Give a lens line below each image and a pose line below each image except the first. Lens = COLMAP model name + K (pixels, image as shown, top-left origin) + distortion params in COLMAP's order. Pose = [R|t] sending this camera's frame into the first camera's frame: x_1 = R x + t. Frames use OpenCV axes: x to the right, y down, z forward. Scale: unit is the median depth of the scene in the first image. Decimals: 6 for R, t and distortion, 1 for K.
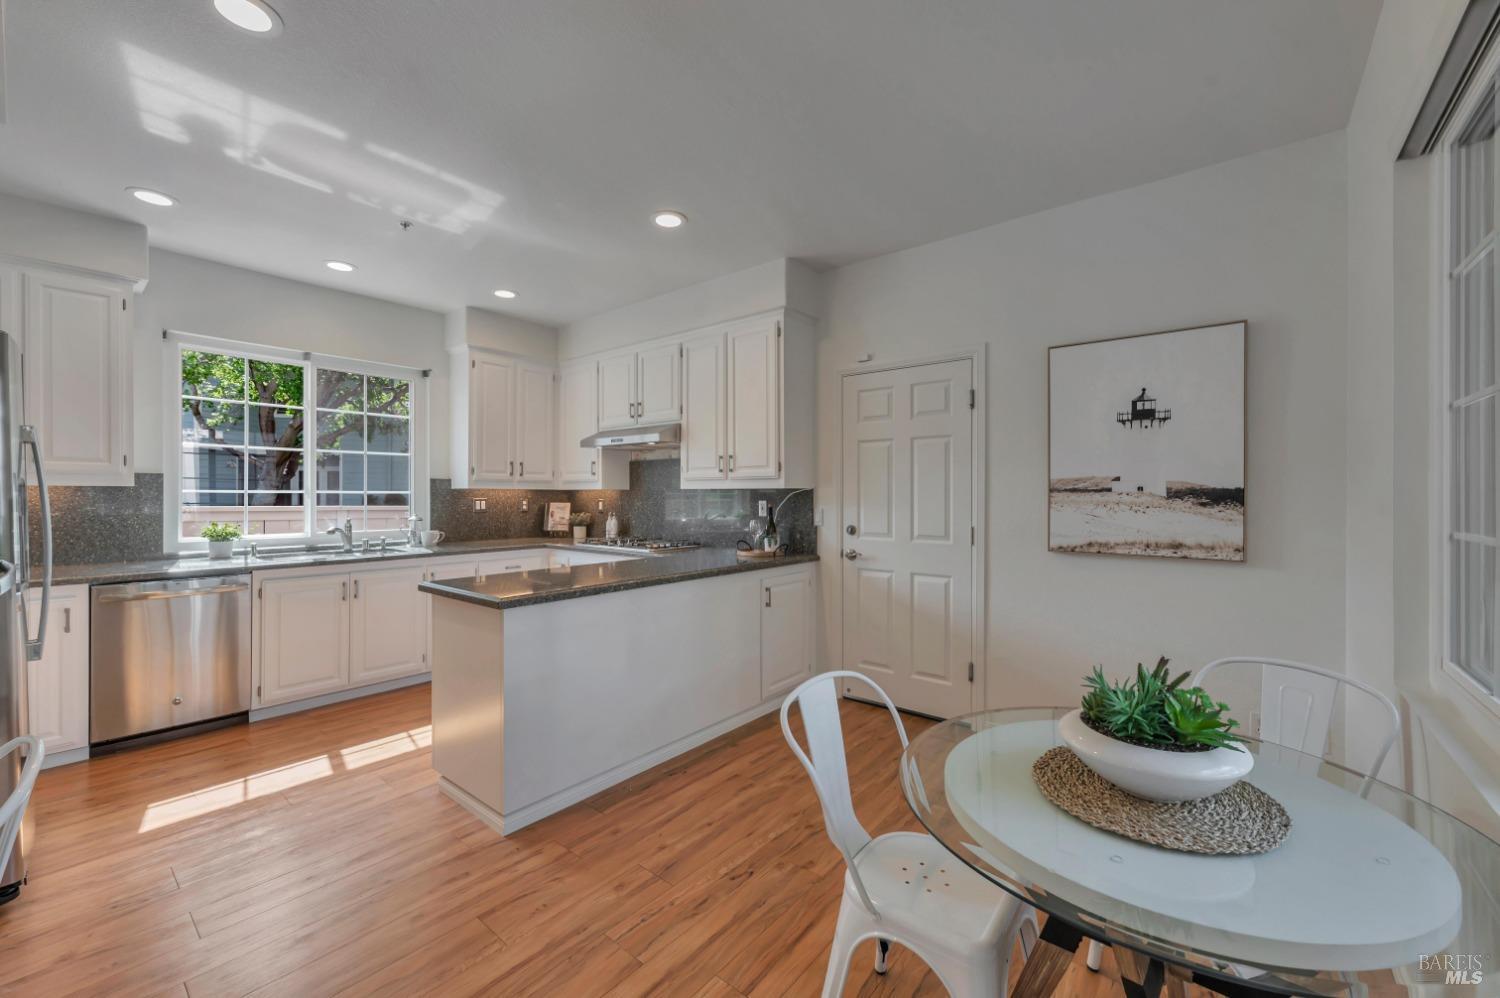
lens RADIAL K [[595.6, 0, 744.1], [0, 595.6, 495.1], [0, 0, 1]] dist [-0.000640, 0.000428]
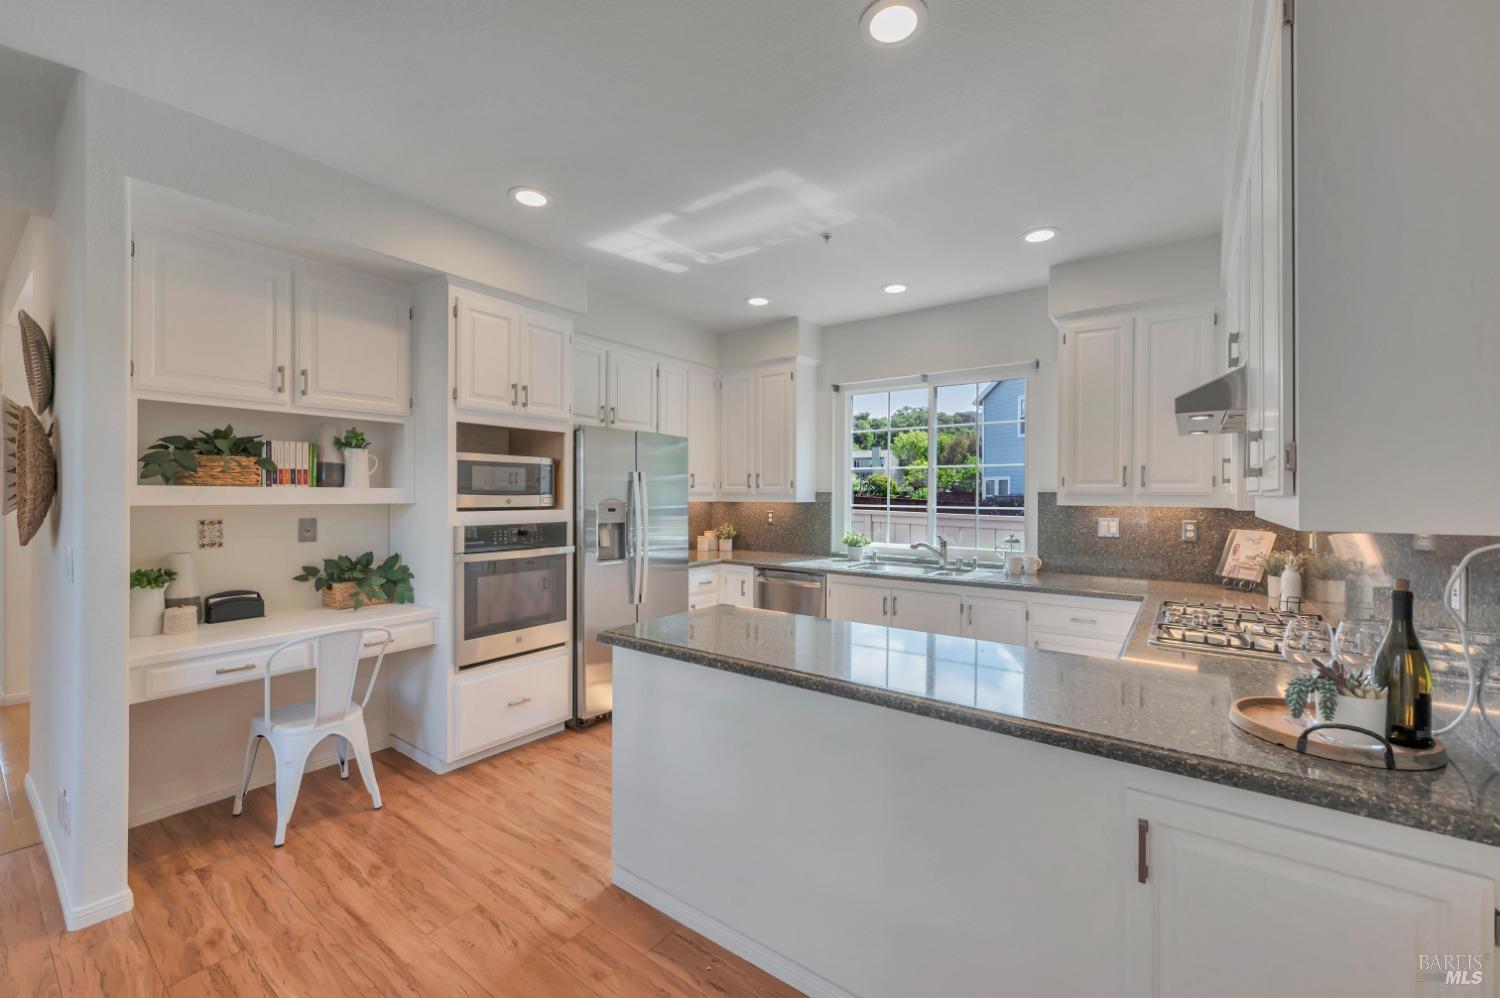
lens RADIAL K [[595.6, 0, 749.5], [0, 595.6, 492.5], [0, 0, 1]] dist [-0.000640, 0.000428]
pose [[0.060167, -0.002432, -0.998185, 0.366705], [-0.003746, 0.999989, -0.002662, -0.031822], [0.998181, 0.003899, 0.060157, 0.758126]]
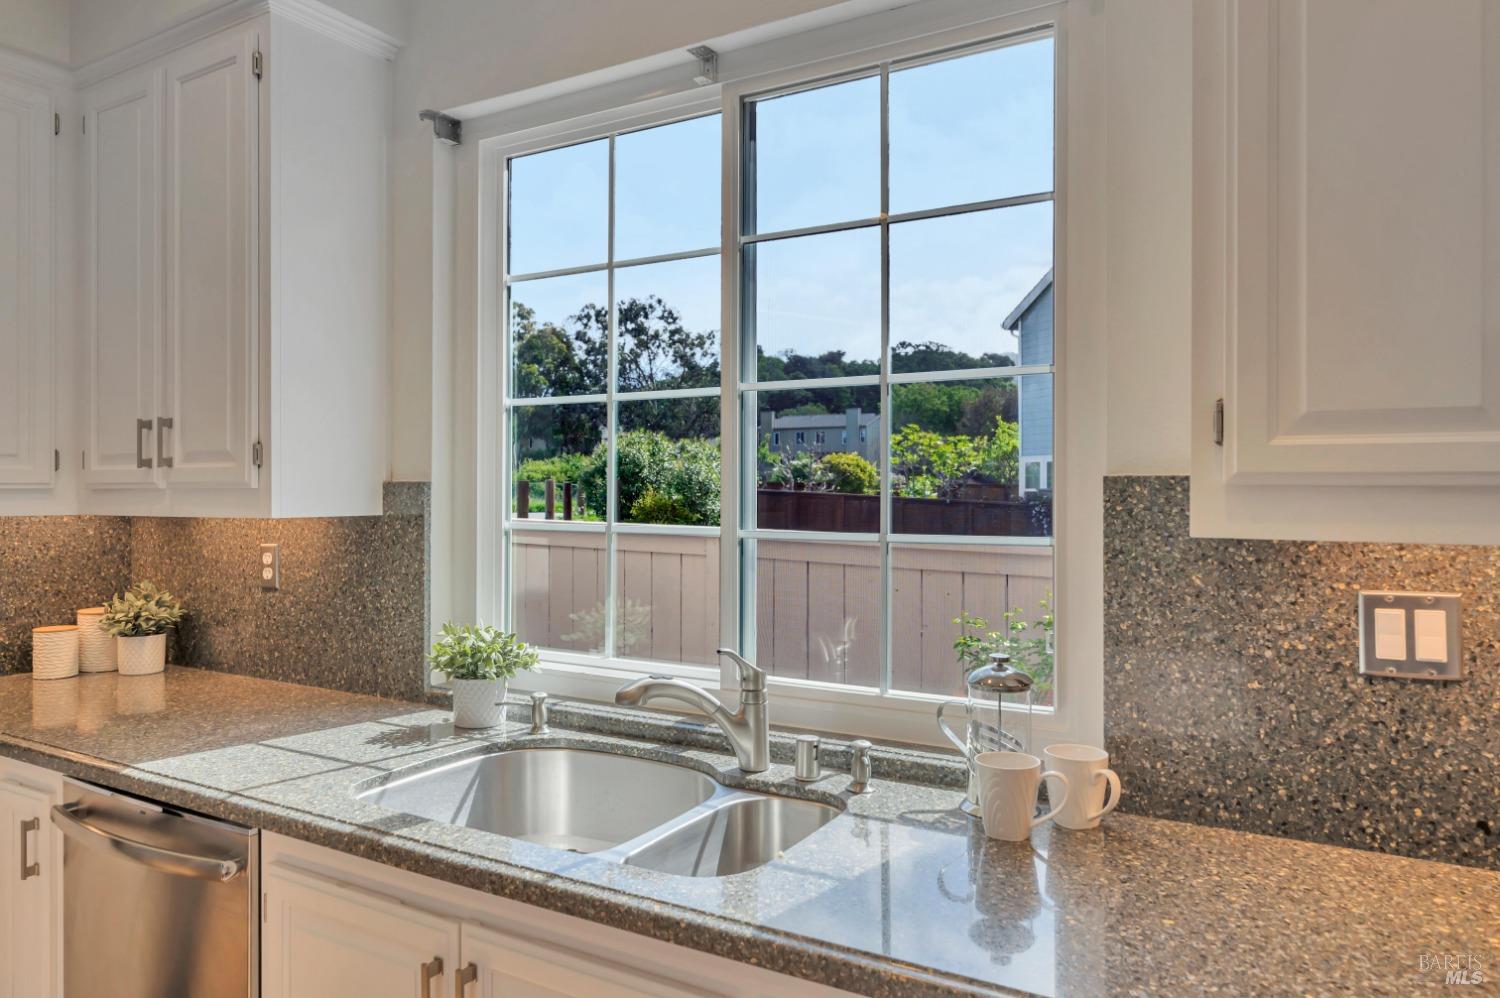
lens RADIAL K [[989.9, 0, 745.4], [0, 989.9, 496.9], [0, 0, 1]] dist [-0.003092, 0.003928]
pose [[0.155147, 0.008489, -0.987855, -0.304979], [0.000294, 0.999963, 0.008640, -0.032472], [0.987891, -0.001631, 0.155138, 1.138754]]
